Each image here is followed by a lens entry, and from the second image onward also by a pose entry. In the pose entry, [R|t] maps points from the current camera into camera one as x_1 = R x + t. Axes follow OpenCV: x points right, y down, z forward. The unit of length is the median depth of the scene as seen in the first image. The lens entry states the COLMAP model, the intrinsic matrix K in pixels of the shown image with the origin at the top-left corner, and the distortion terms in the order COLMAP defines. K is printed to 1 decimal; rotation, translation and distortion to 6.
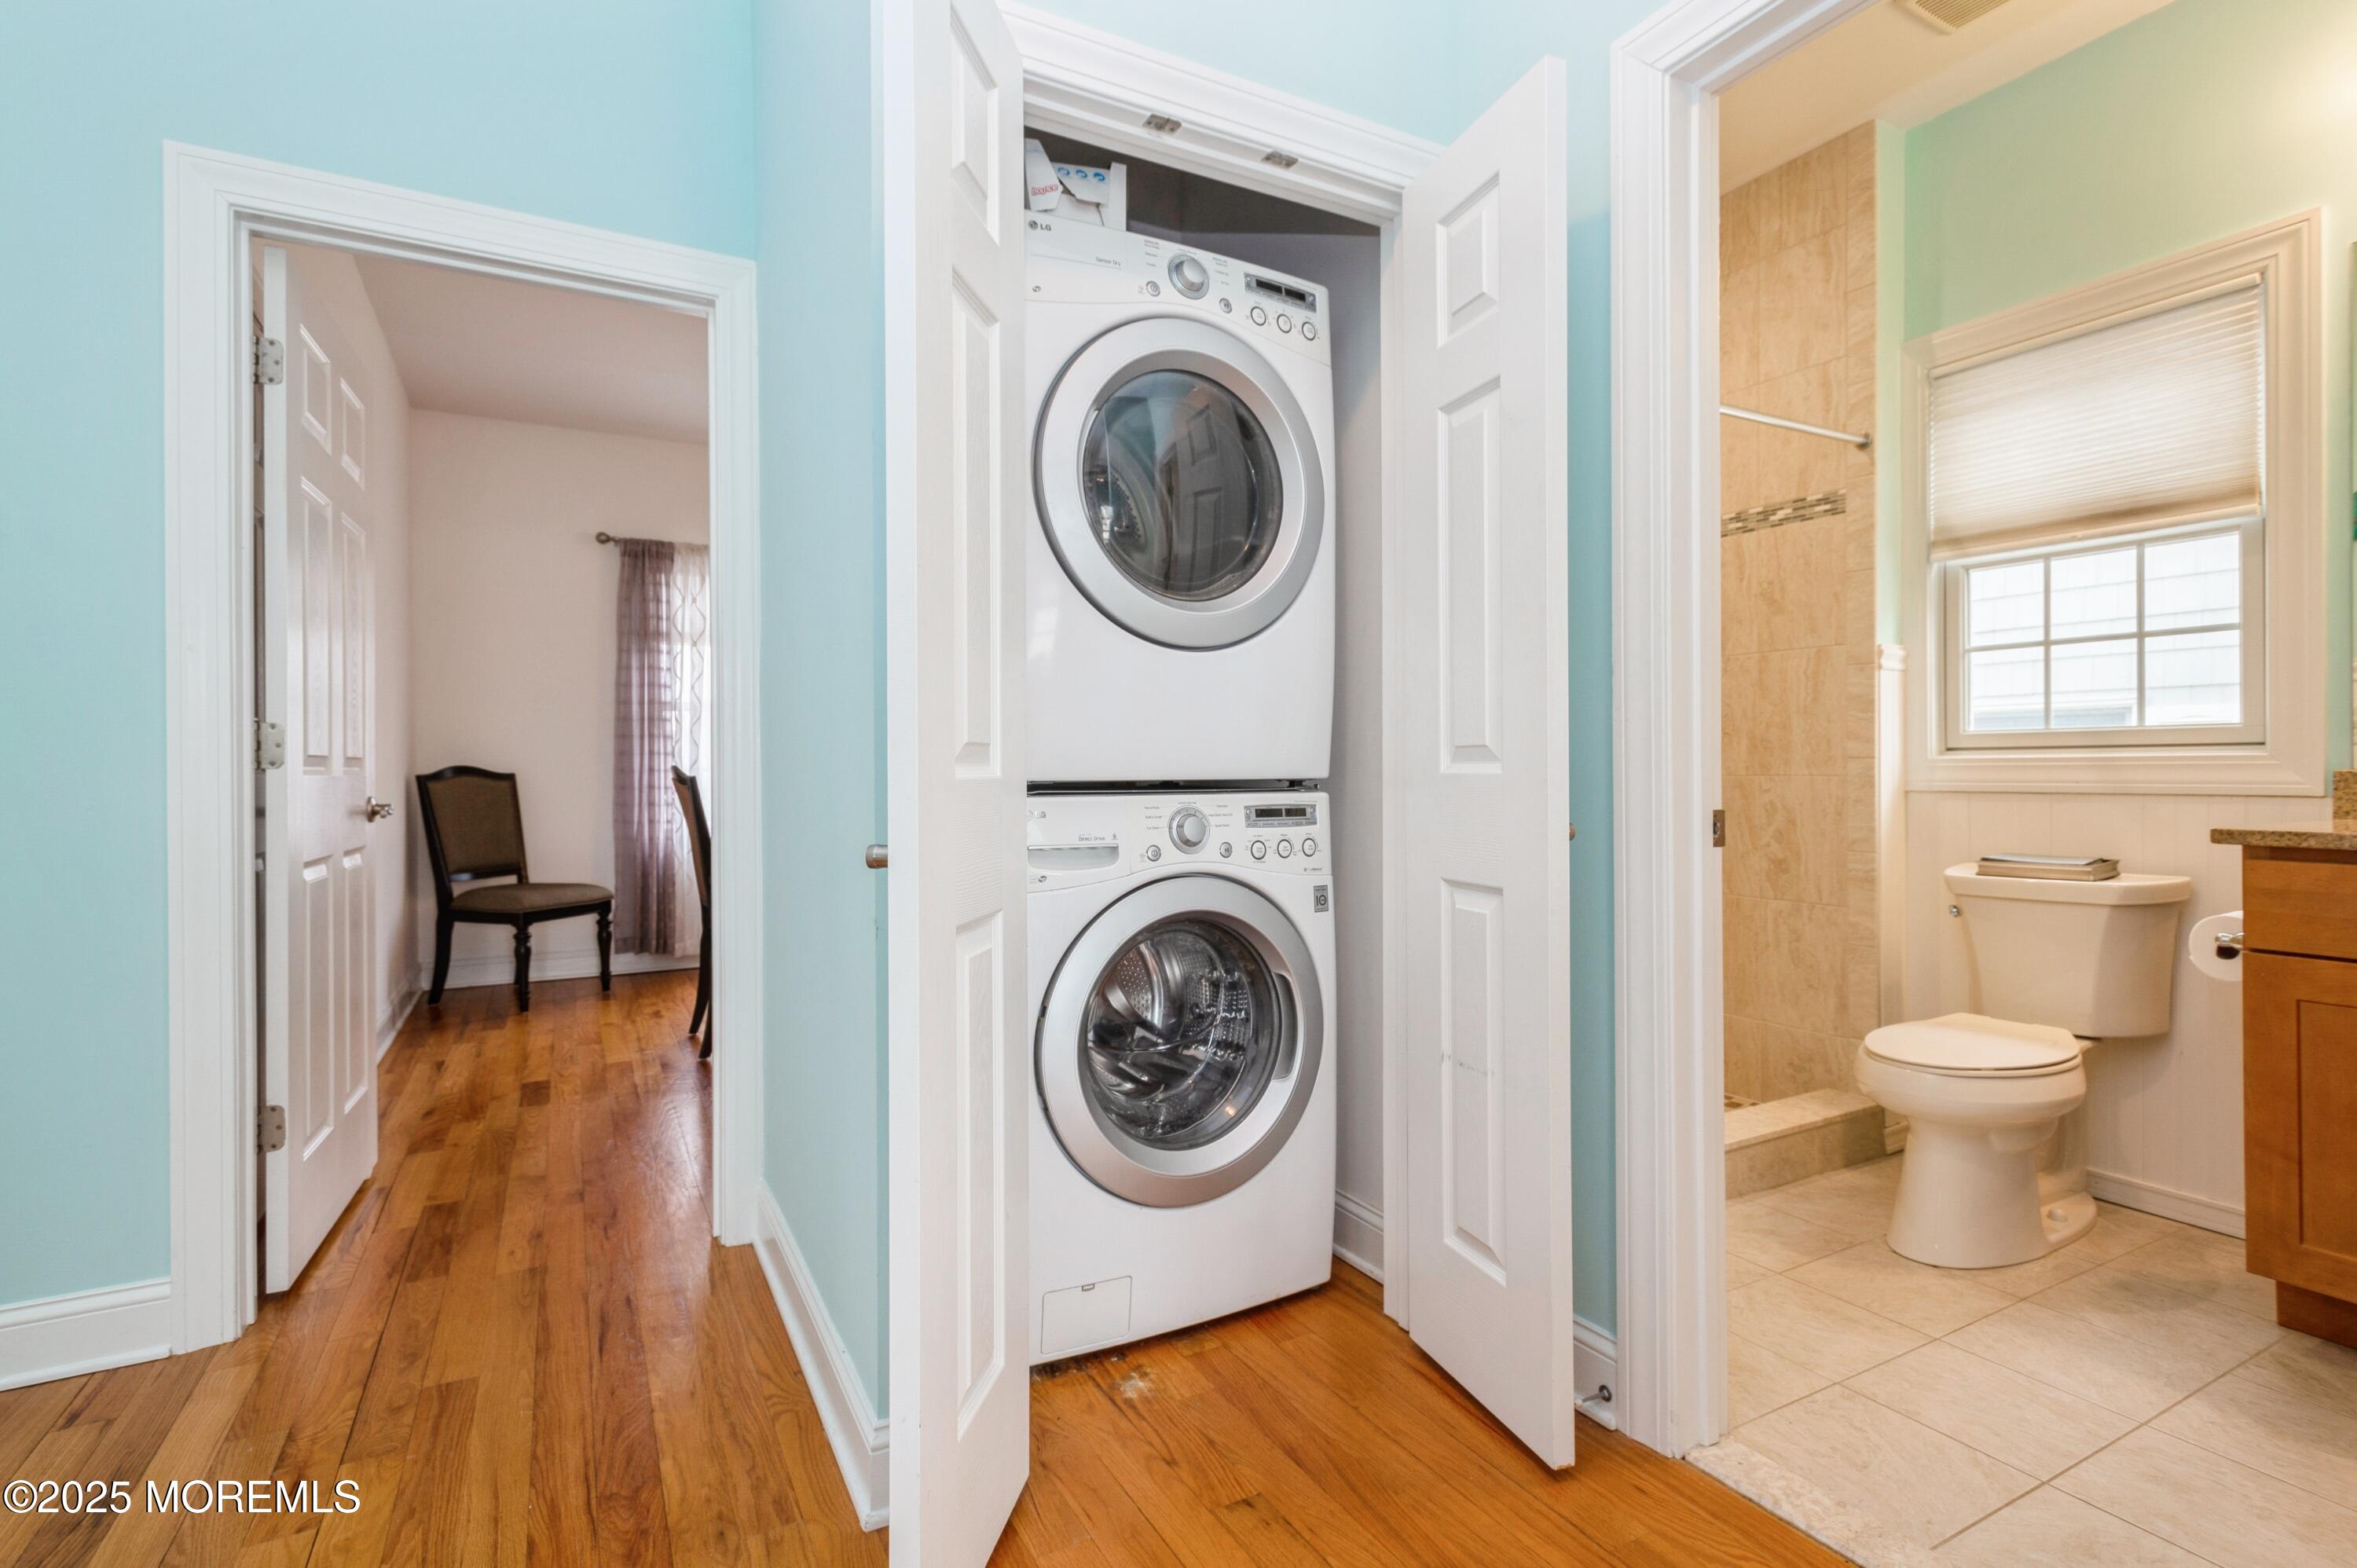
lens RADIAL K [[1118.7, 0, 1176.5], [0, 1118.7, 774.9], [0, 0, 1]] dist [0.015425, -0.001153]
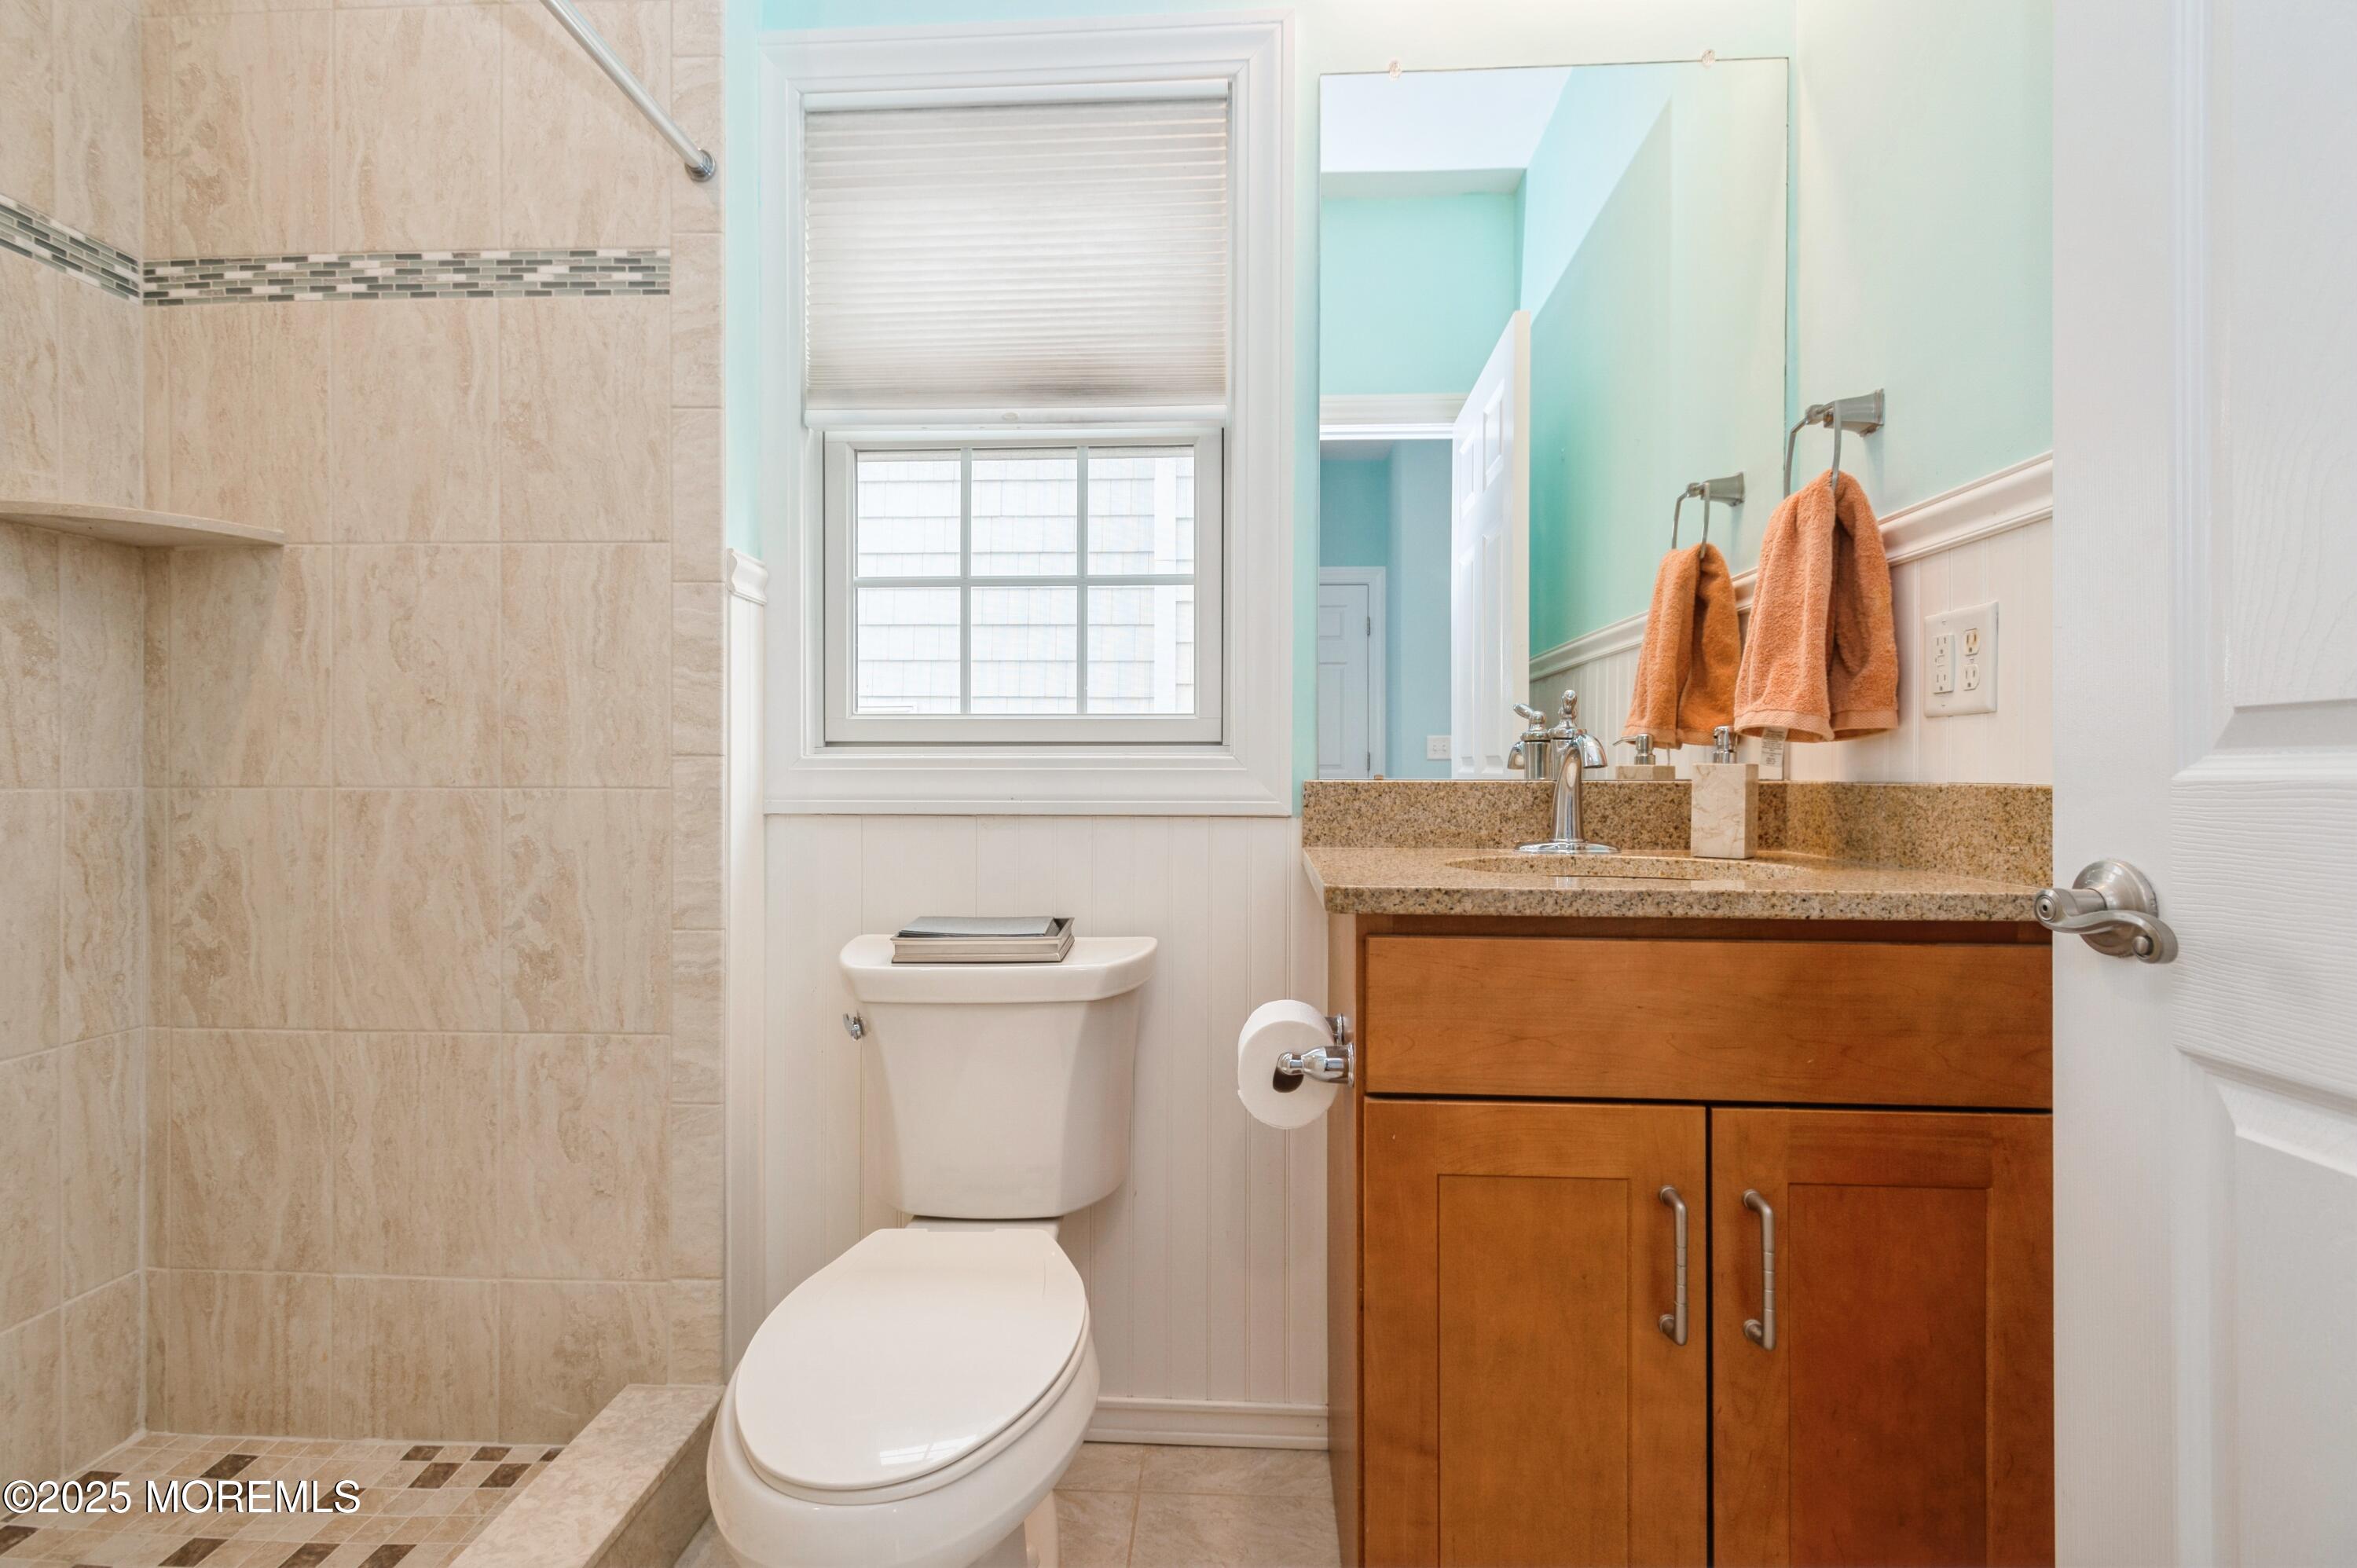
lens RADIAL K [[1118.7, 0, 1176.5], [0, 1118.7, 774.9], [0, 0, 1]] dist [0.015425, -0.001153]
pose [[0.527090, 0.007037, 0.849780, 0.255235], [-0.001652, 0.999972, -0.007256, -0.001990], [-0.849808, 0.002421, 0.527087, 0.487880]]
